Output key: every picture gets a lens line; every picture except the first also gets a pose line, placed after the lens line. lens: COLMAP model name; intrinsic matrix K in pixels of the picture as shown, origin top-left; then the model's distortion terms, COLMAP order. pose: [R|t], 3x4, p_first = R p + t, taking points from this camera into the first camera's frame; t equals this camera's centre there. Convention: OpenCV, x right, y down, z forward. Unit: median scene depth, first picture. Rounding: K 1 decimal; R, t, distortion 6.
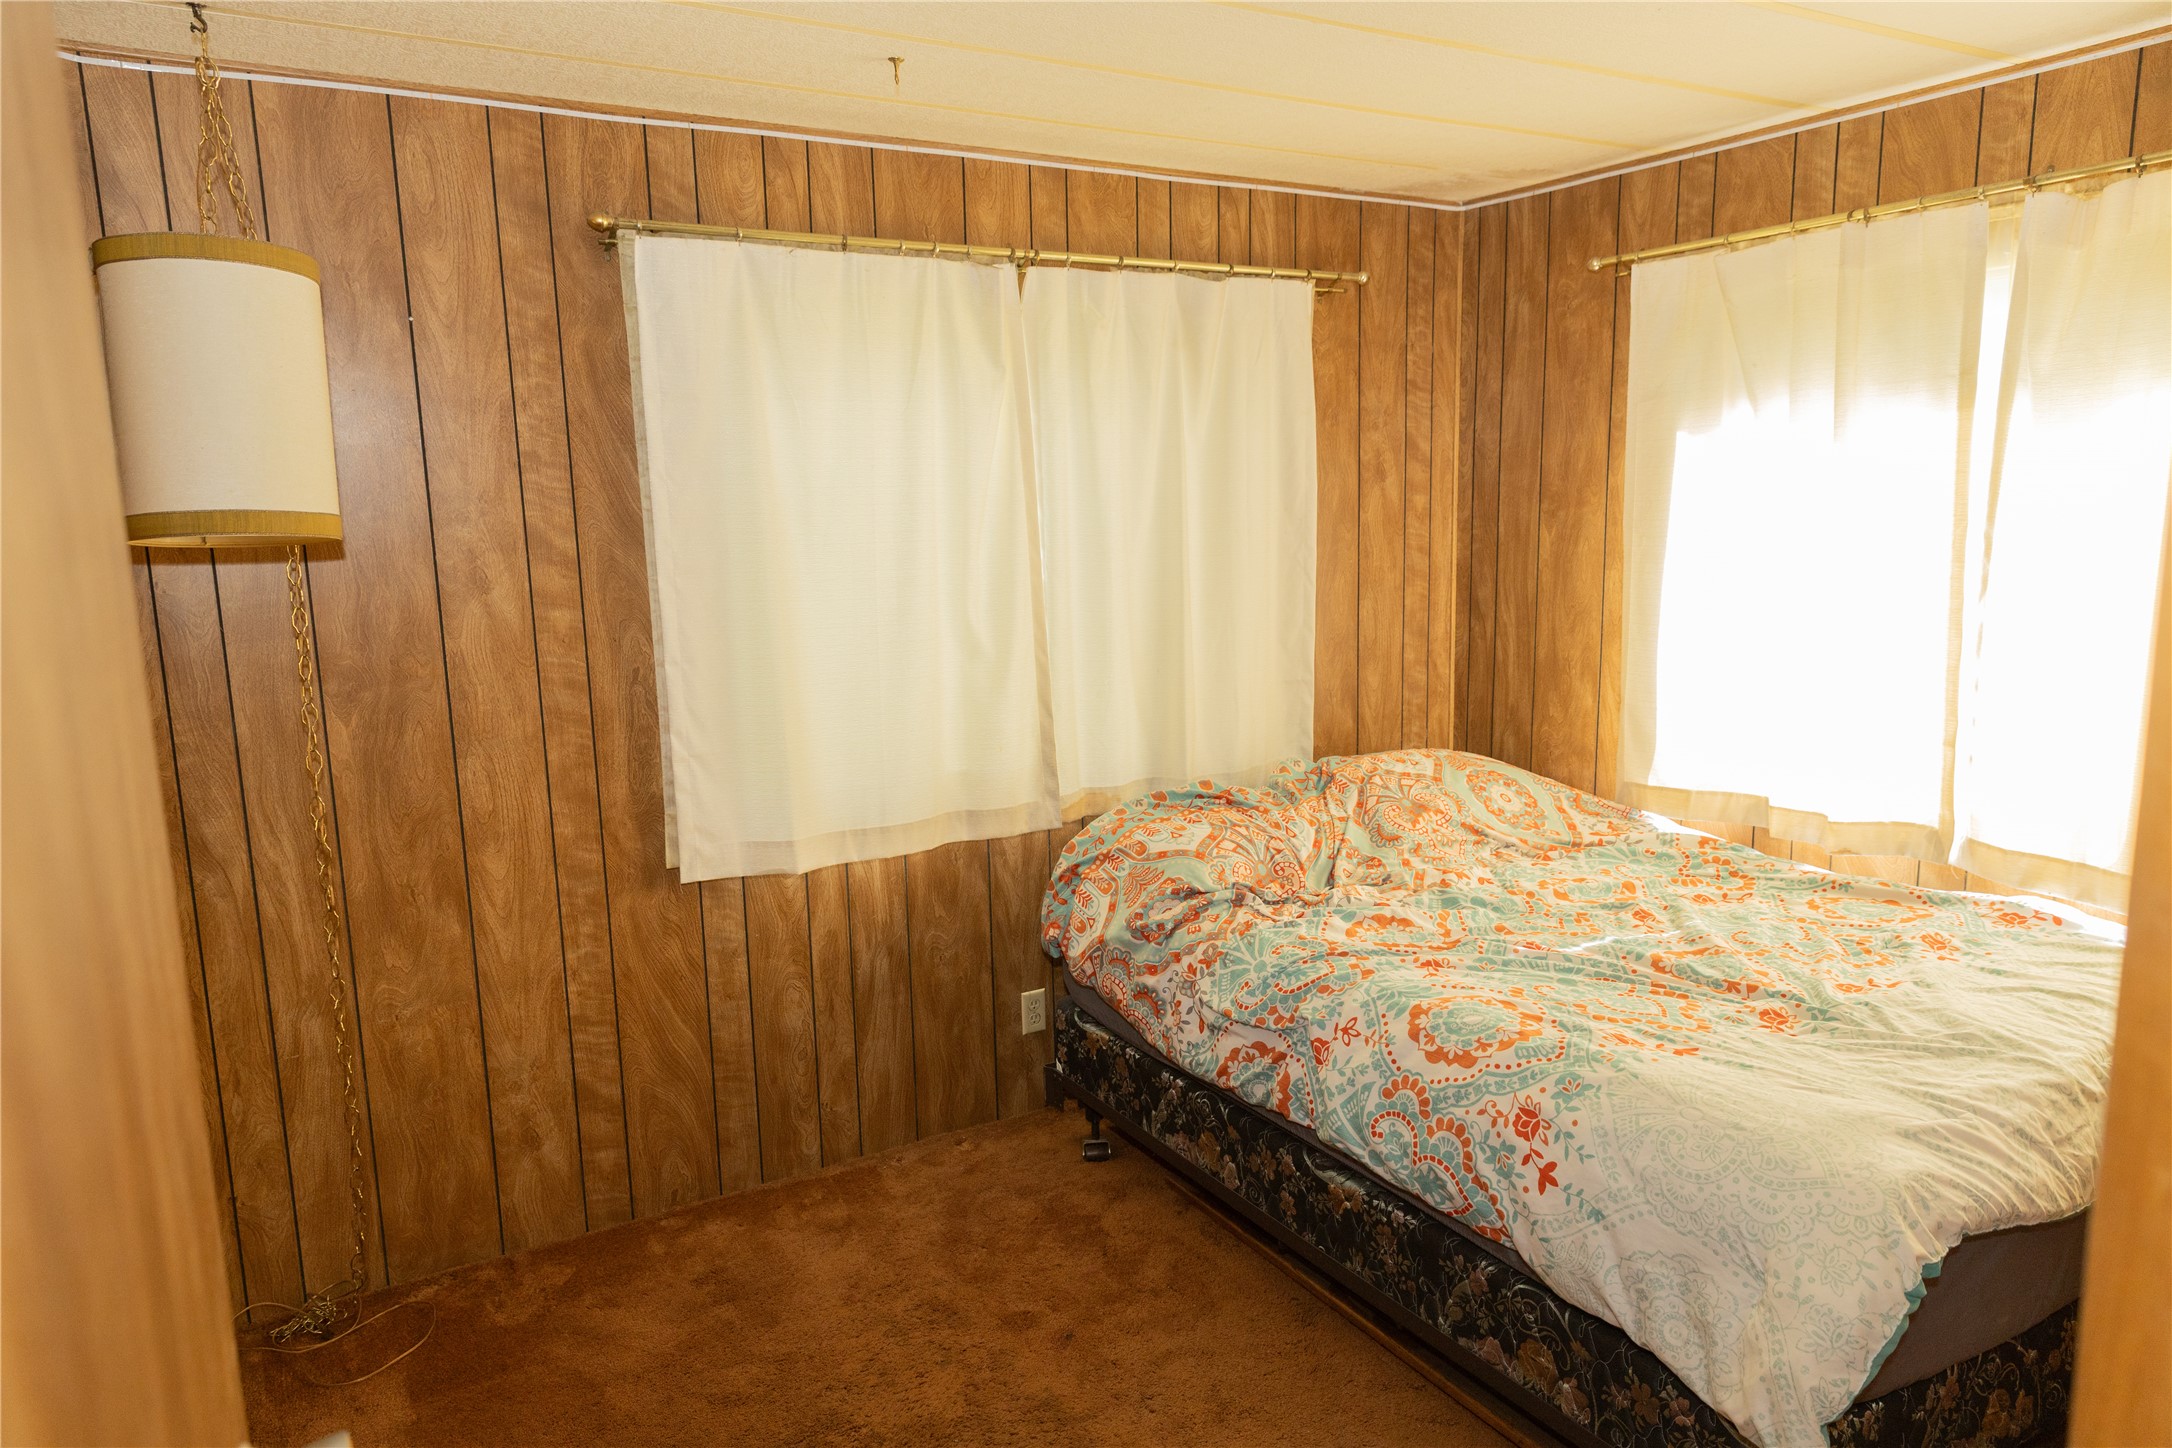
lens RADIAL K [[1434.7, 0, 1086.0], [0, 1434.7, 724.0], [0, 0, 1]] dist [0.009974, 0.001042]
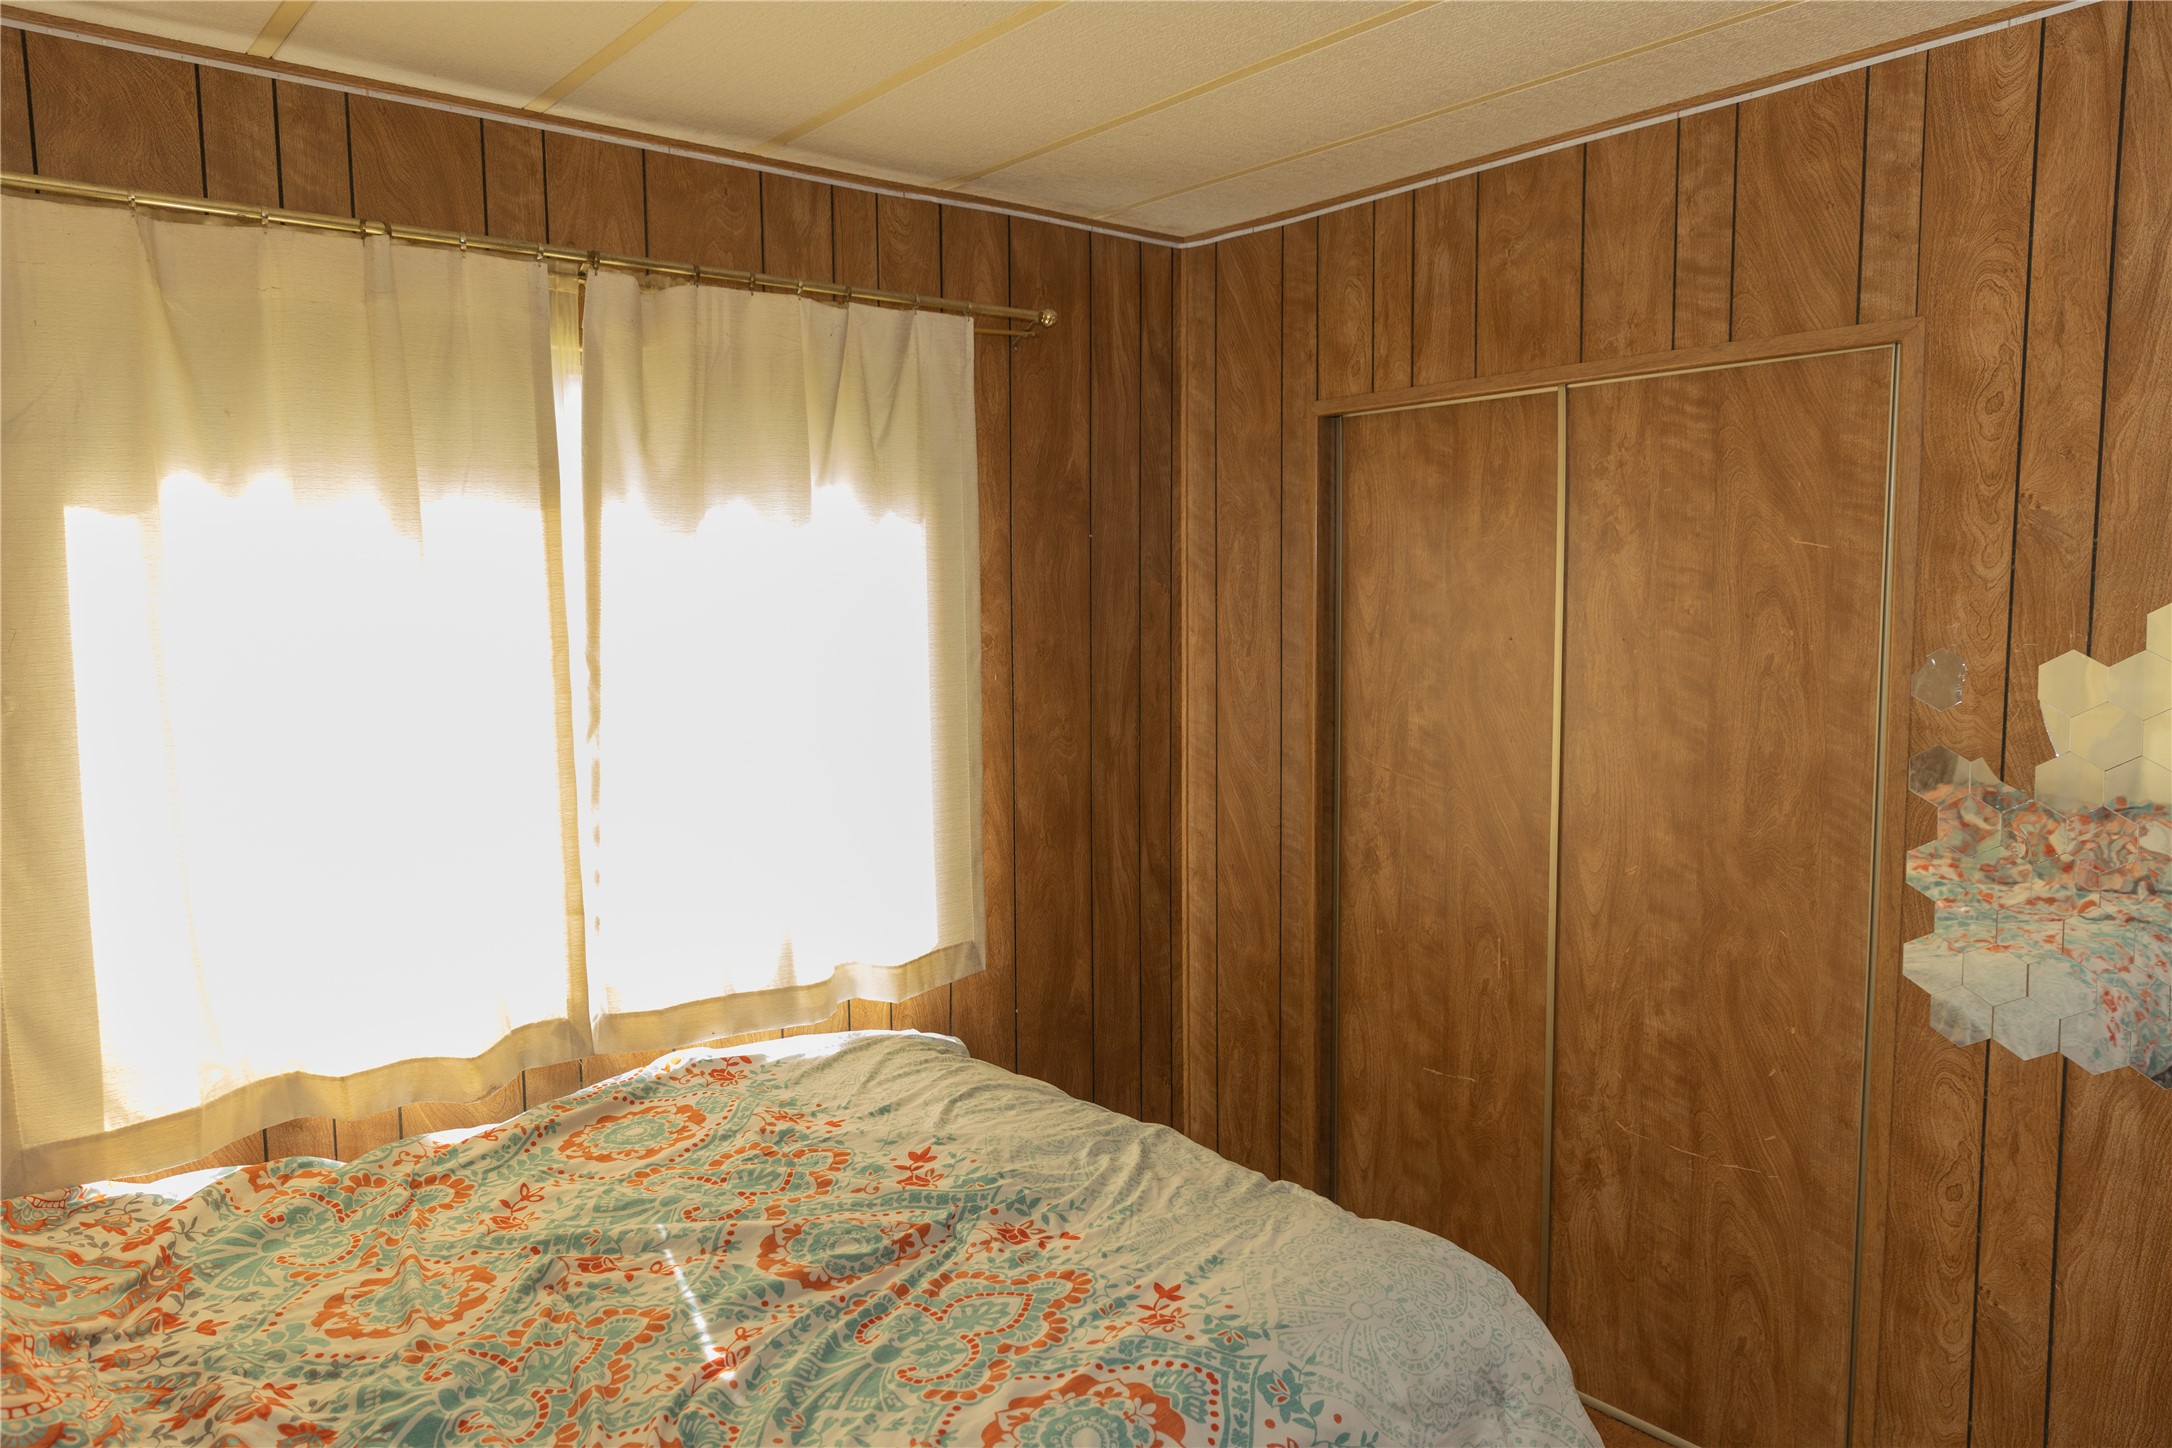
lens RADIAL K [[1434.7, 0, 1086.0], [0, 1434.7, 724.0], [0, 0, 1]] dist [0.009974, 0.001042]
pose [[-0.149648, -0.072160, 0.986103, -0.253234], [0.174745, 0.979703, 0.098210, -0.124480], [-0.973175, 0.187014, -0.134001, 0.829335]]
